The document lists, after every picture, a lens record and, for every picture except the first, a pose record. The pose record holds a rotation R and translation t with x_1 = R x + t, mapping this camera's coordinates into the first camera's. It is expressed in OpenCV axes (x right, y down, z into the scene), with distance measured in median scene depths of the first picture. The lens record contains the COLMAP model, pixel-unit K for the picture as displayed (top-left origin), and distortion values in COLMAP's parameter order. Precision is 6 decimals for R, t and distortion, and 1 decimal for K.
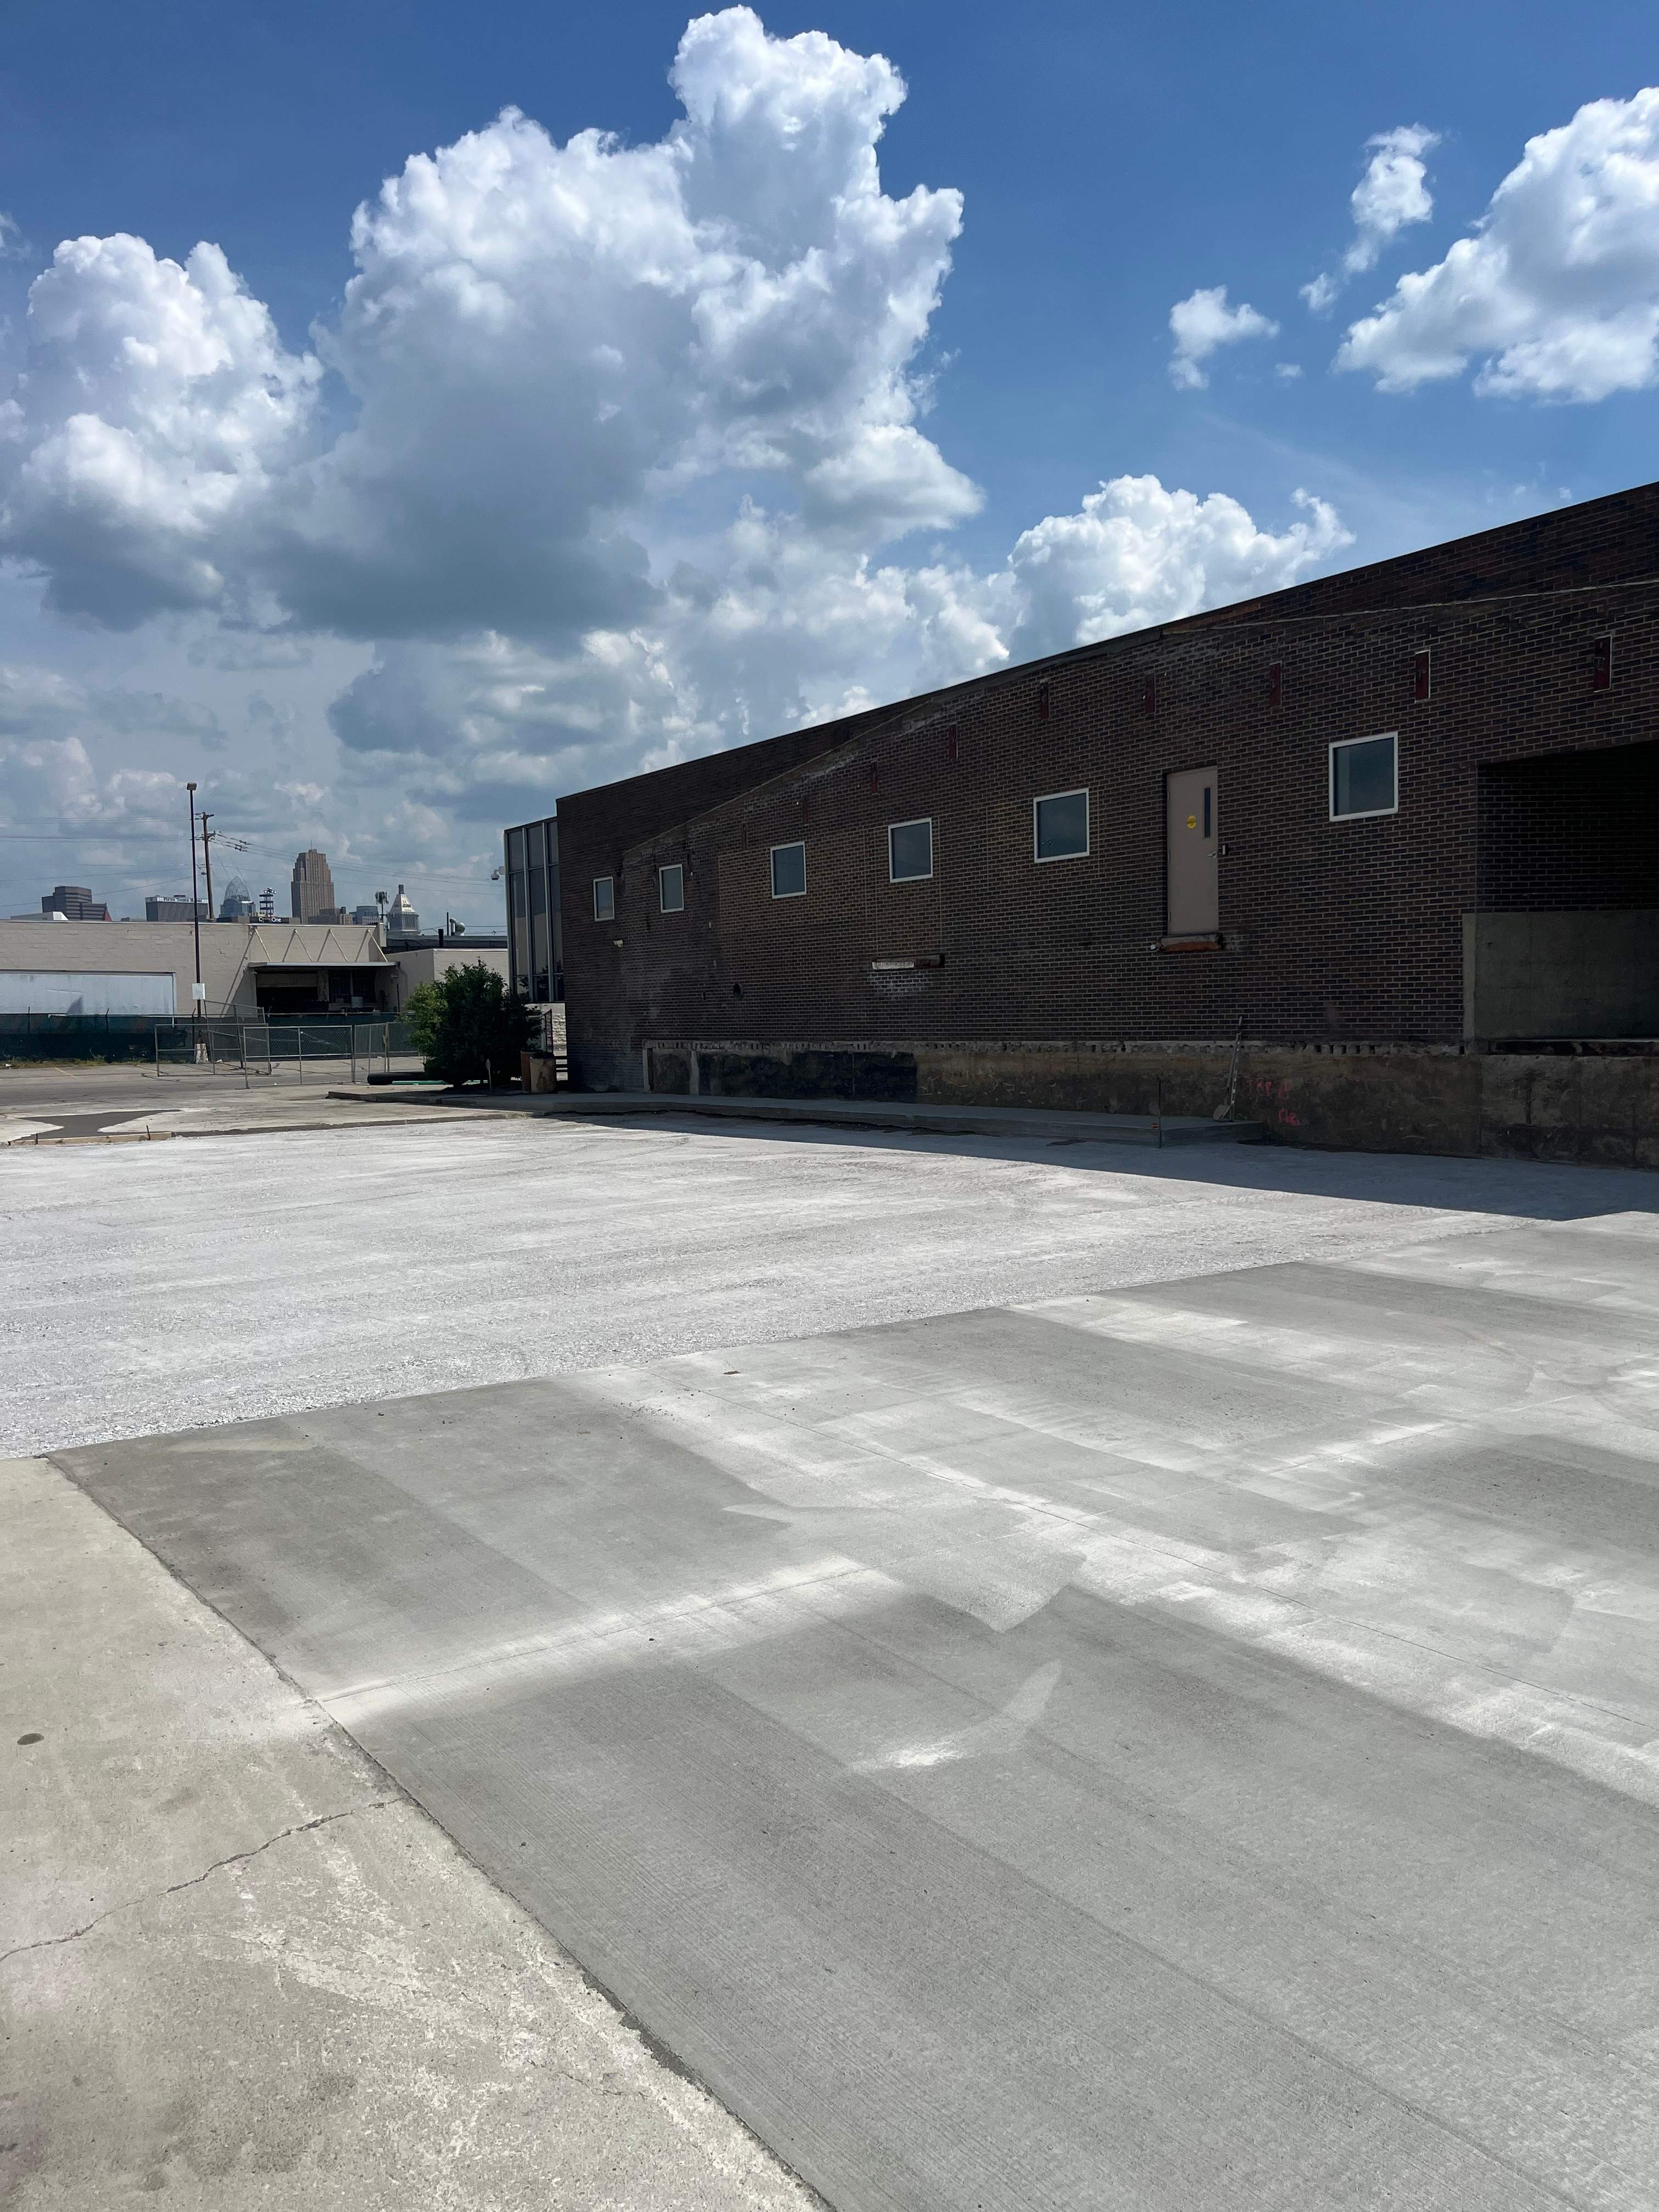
lens RADIAL K [[1604.5, 0, 832.2], [0, 1604.5, 1178.5], [0, 0, 1]] dist [0.083974, -0.132590]
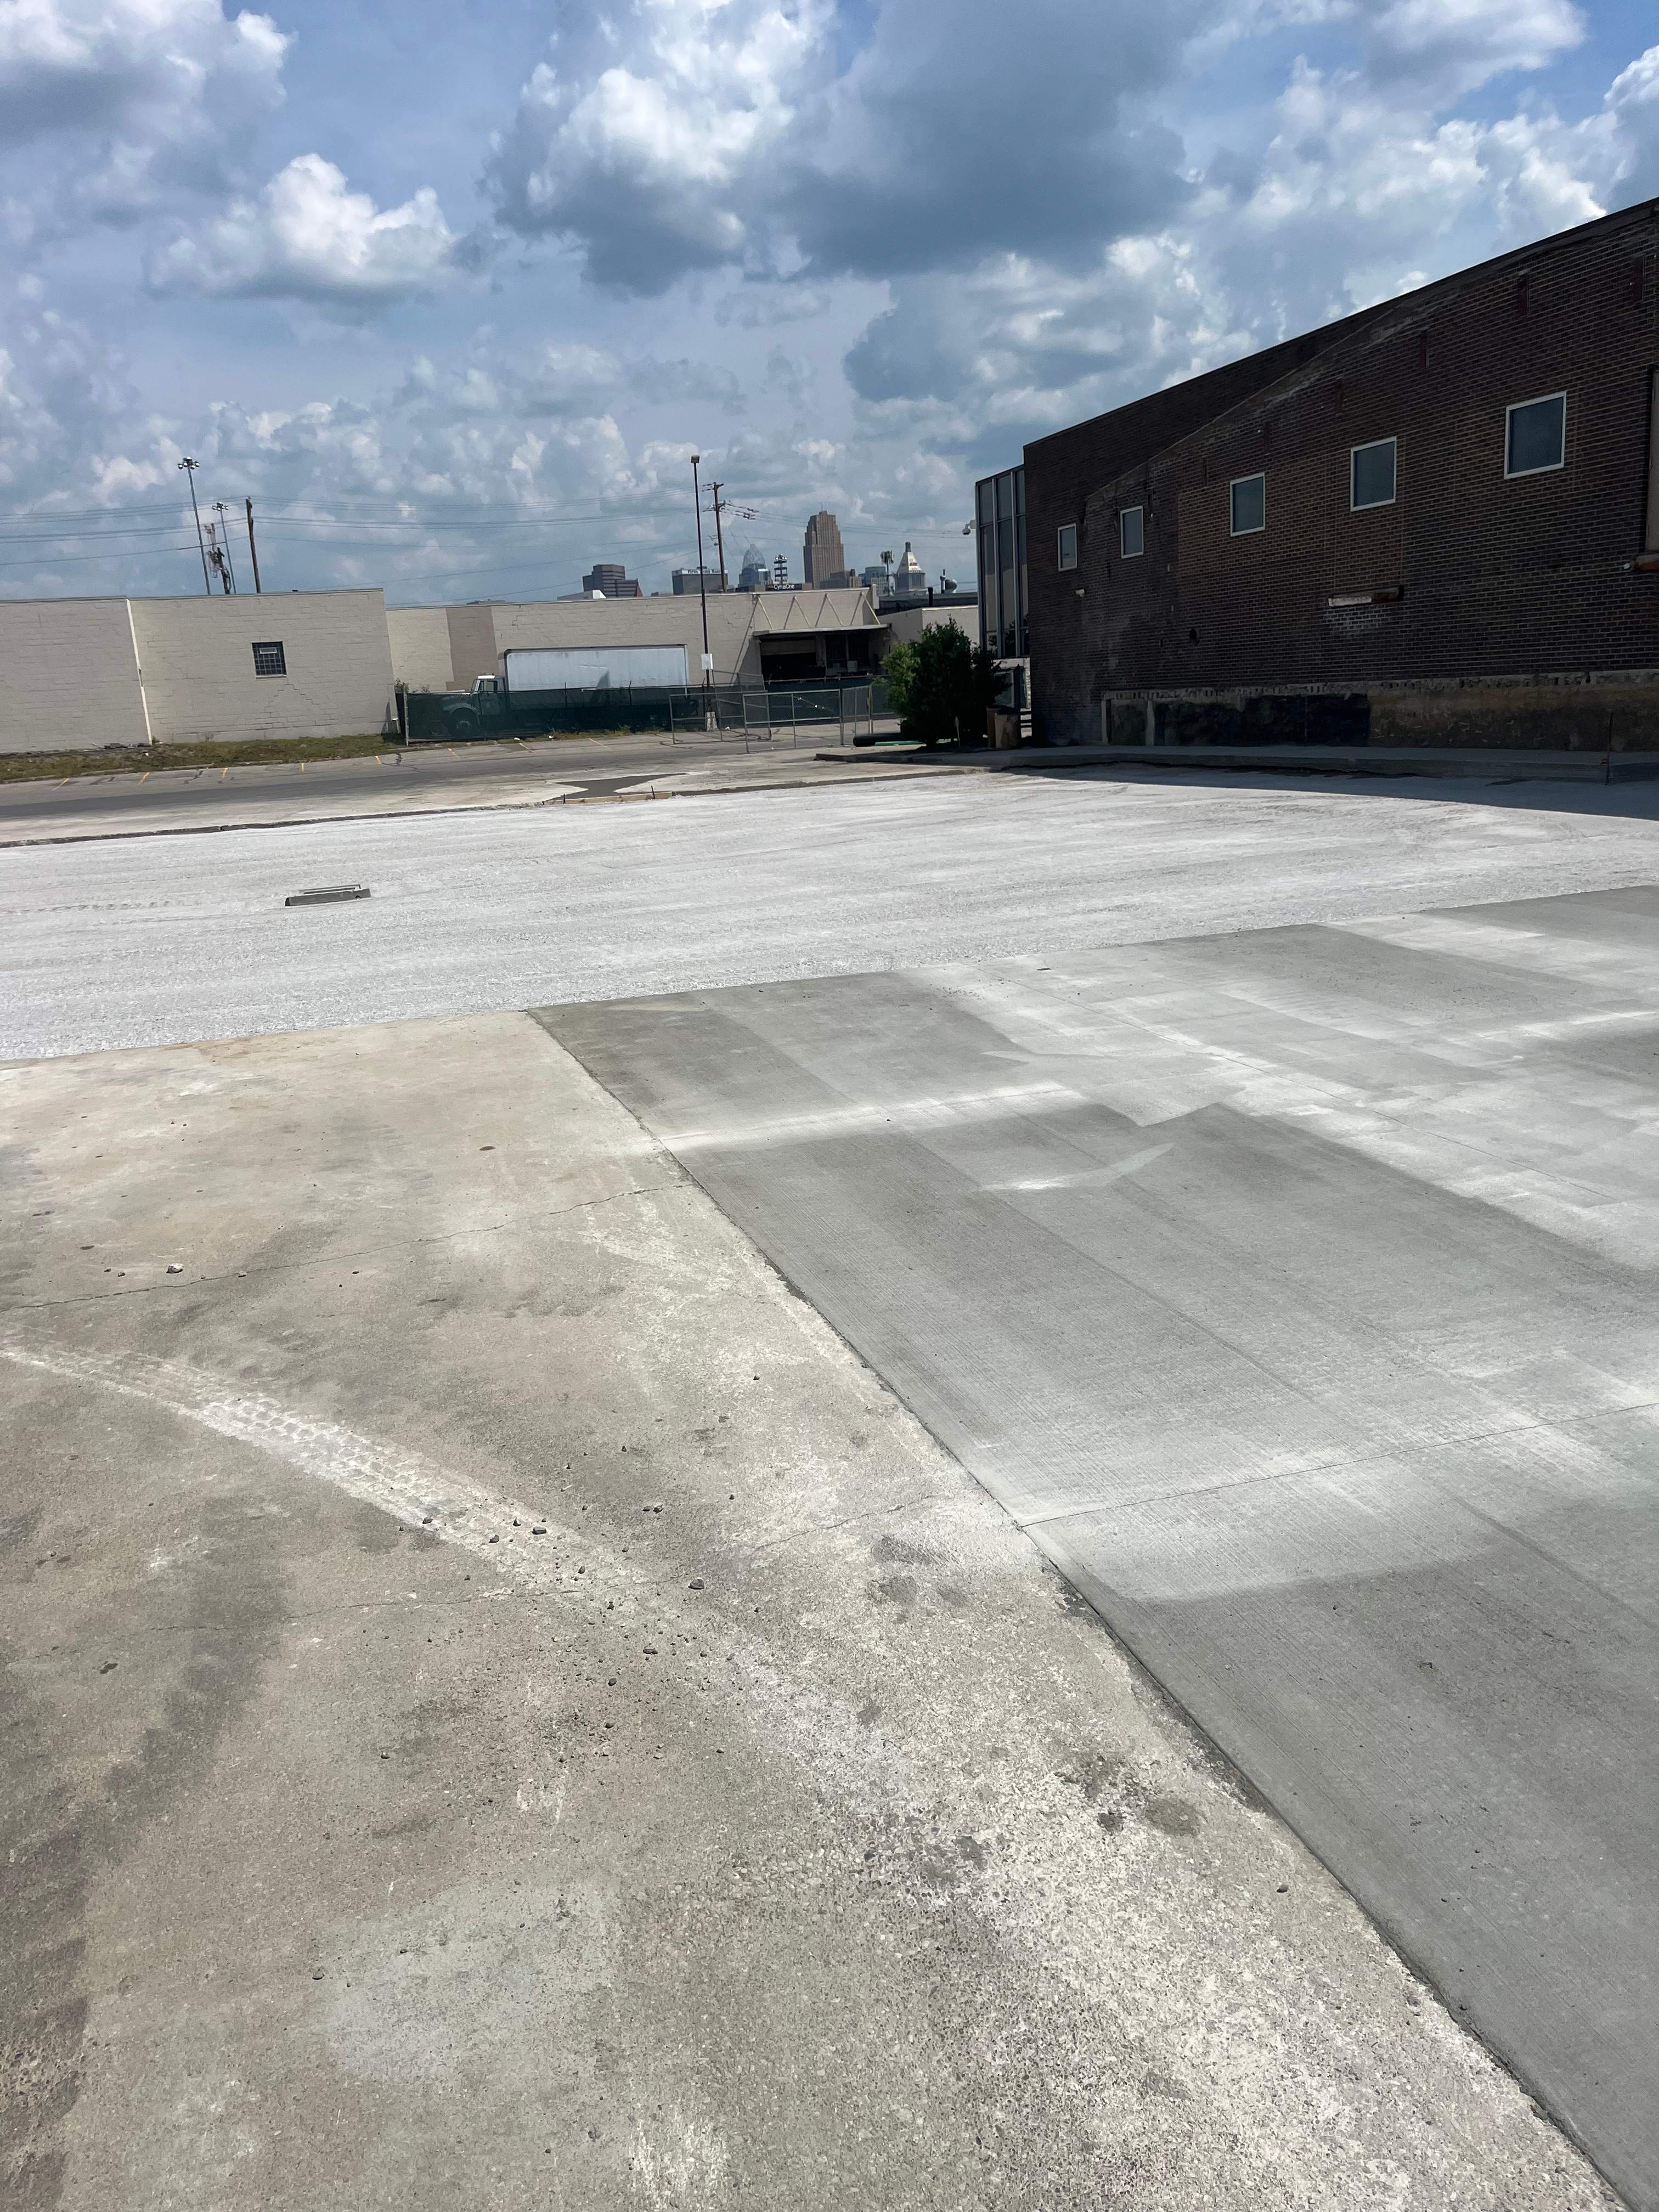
lens RADIAL K [[1641.8, 0, 829.5], [0, 1641.8, 1106.0], [0, 0, 1]] dist [0.050567, -0.064823]
pose [[0.950997, 0.043257, -0.306158, 0.062524], [0.004914, 0.987926, 0.154849, 0.012439], [0.309160, -0.148765, 0.939302, -0.078466]]
